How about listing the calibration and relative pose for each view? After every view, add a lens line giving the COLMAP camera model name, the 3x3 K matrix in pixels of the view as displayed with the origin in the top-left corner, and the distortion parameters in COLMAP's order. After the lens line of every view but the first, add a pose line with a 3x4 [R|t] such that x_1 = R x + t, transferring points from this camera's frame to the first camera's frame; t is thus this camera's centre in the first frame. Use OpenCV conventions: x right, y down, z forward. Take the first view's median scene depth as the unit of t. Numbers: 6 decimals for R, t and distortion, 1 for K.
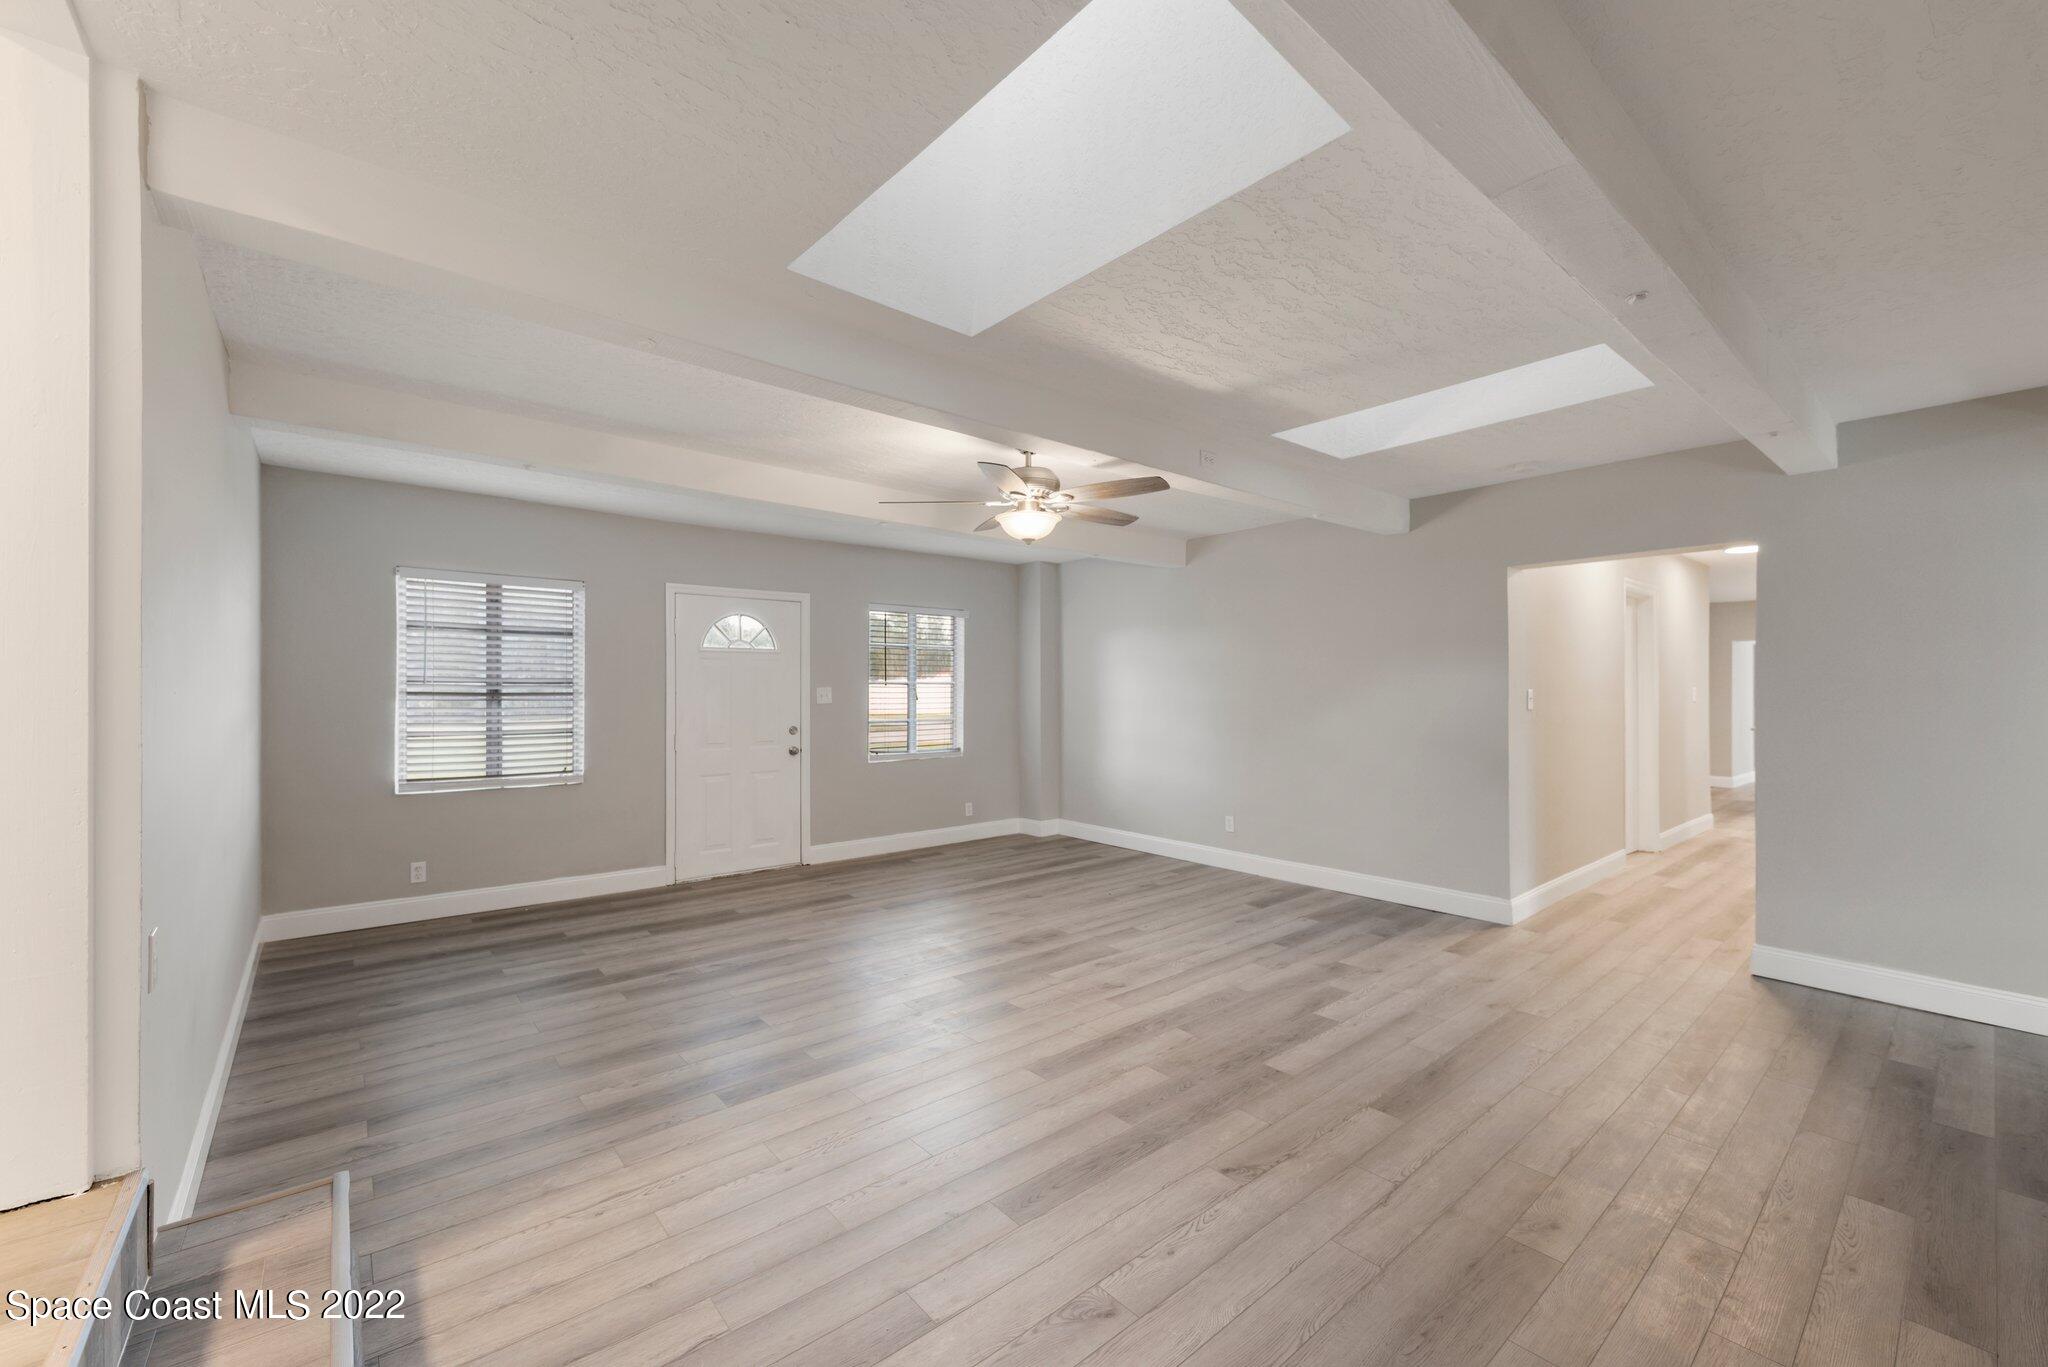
lens RADIAL K [[831.1, 0, 996.8], [0, 831.1, 685.1], [0, 0, 1]] dist [0.001971, -0.002150]
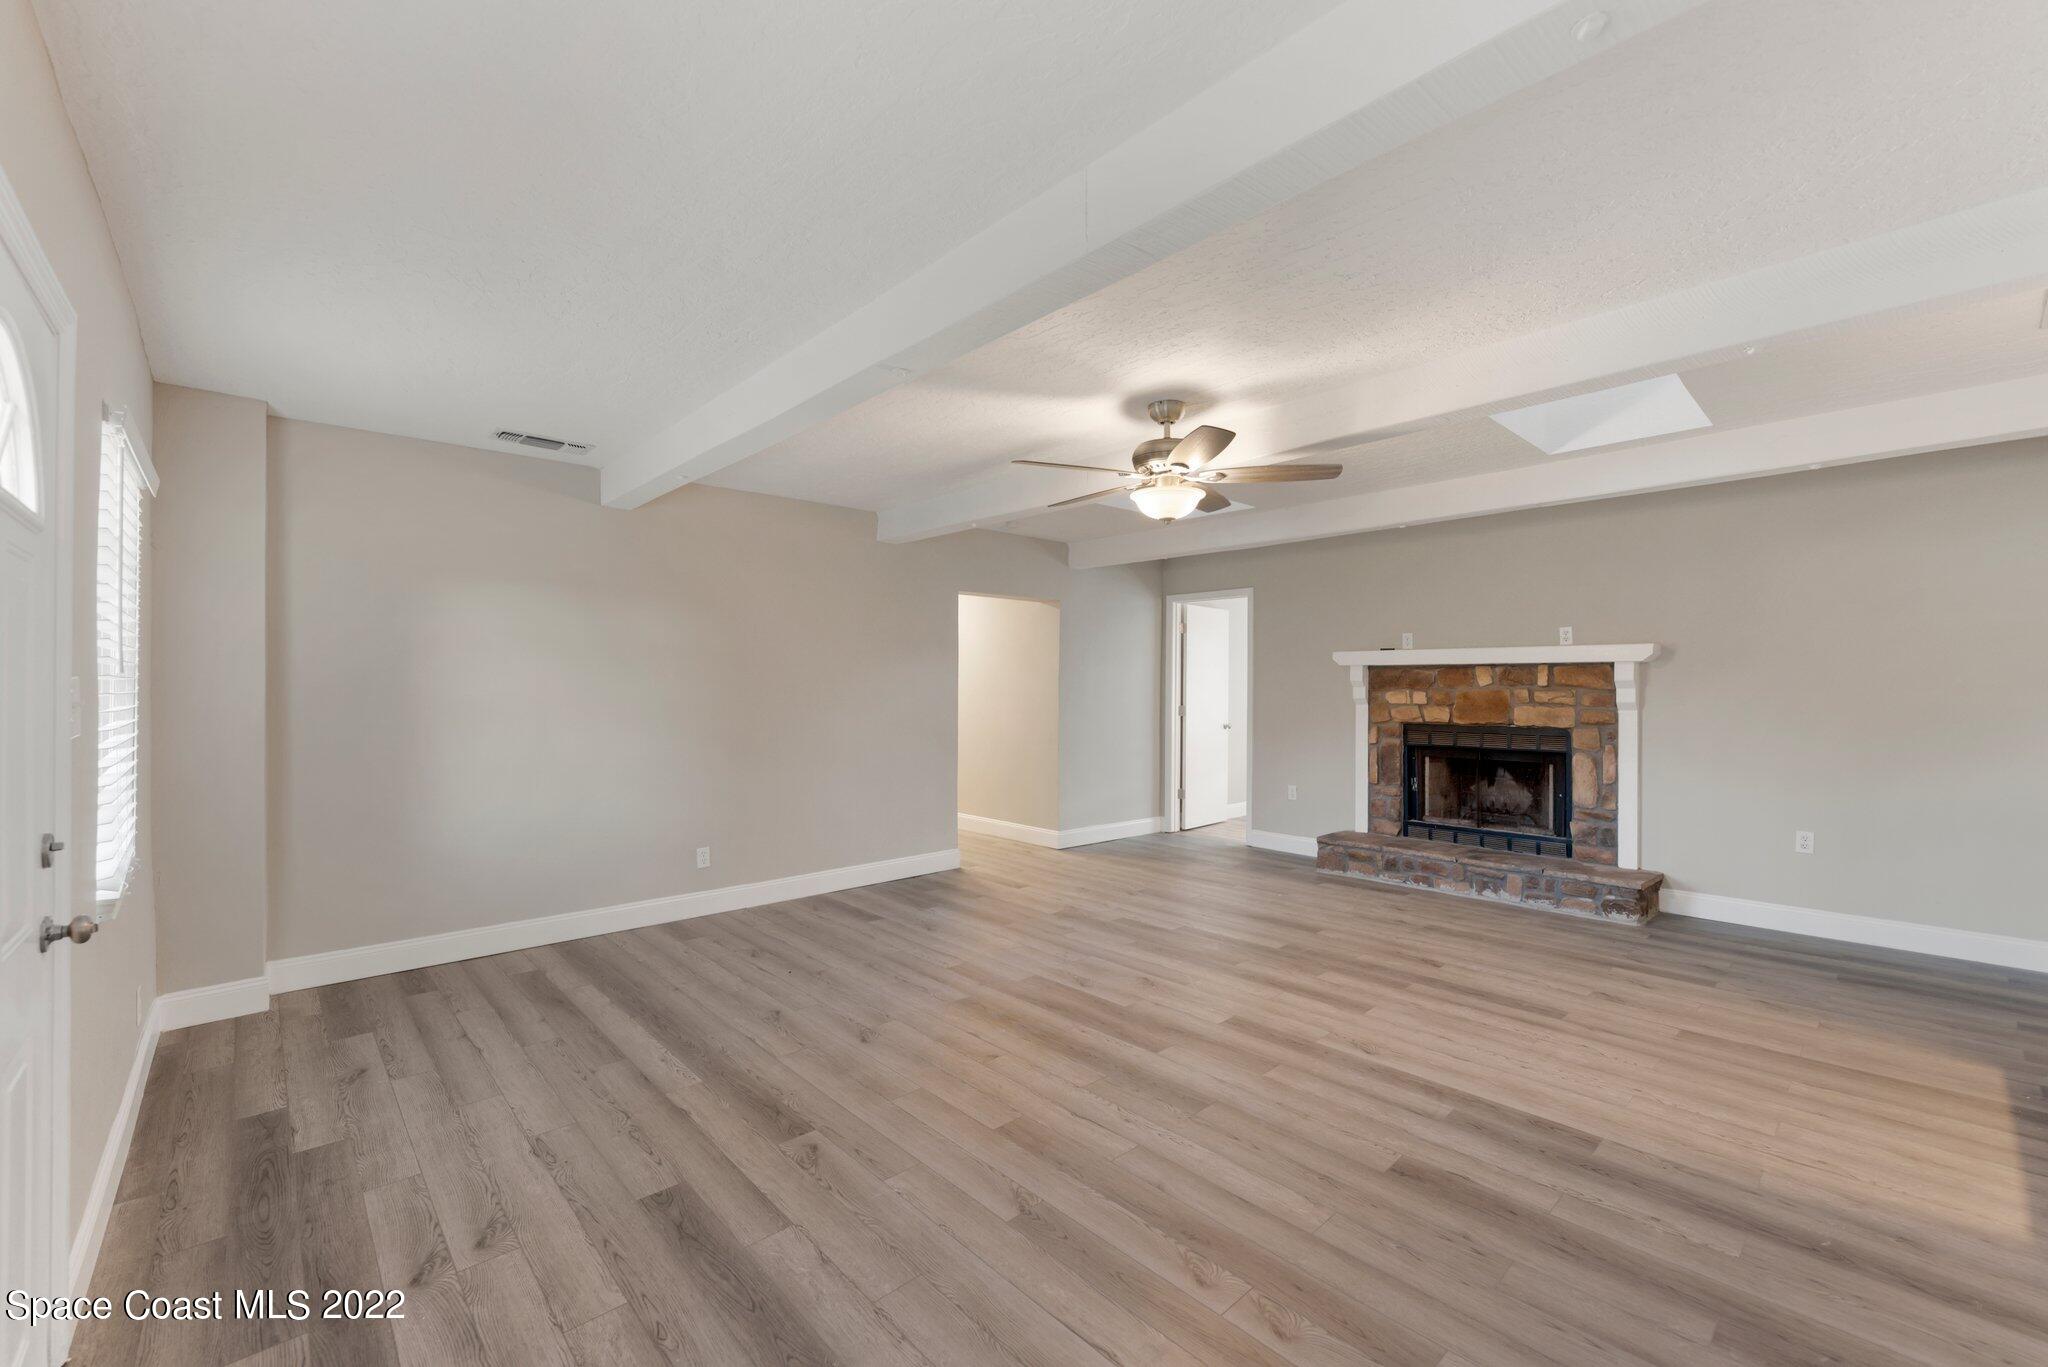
lens RADIAL K [[831.1, 0, 1035.2], [0, 831.1, 685.1], [0, 0, 1]] dist [0.001971, -0.002150]
pose [[-0.068989, 0.000560, 0.997617, -0.718205], [-0.004480, 0.999990, -0.000871, 0.003601], [-0.997607, -0.004530, -0.068985, 1.012491]]
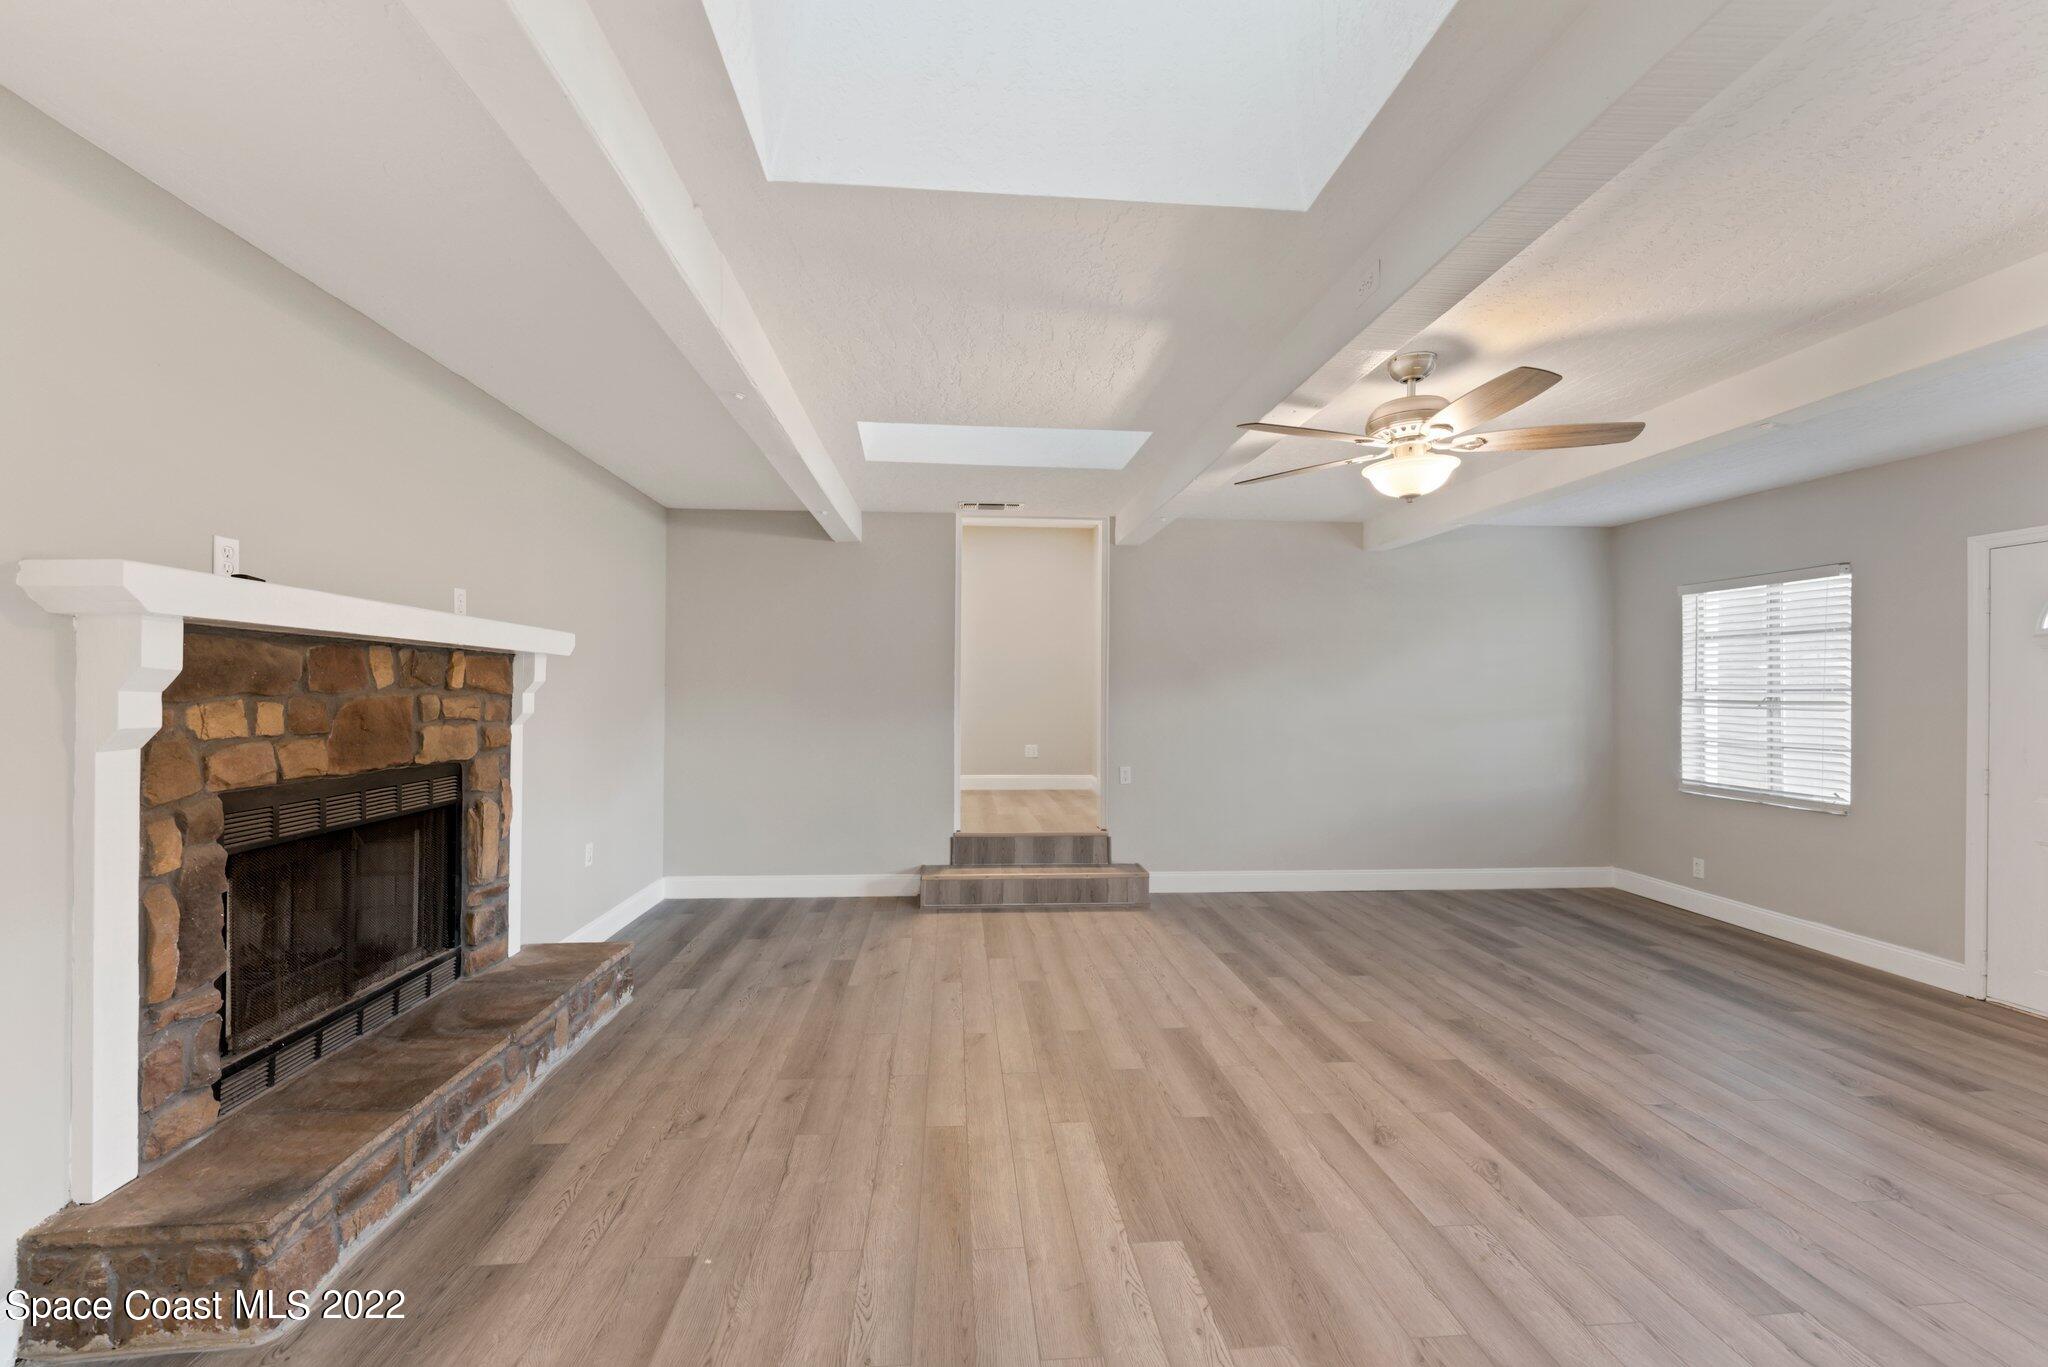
lens RADIAL K [[831.1, 0, 1024.0], [0, 831.1, 688.2], [0, 0, 1]] dist [0.001971, -0.002150]
pose [[-0.571570, -0.007512, -0.820519, 0.720873], [-0.001992, 0.999968, -0.007767, 0.004694], [0.820551, -0.002805, -0.571566, 0.964528]]
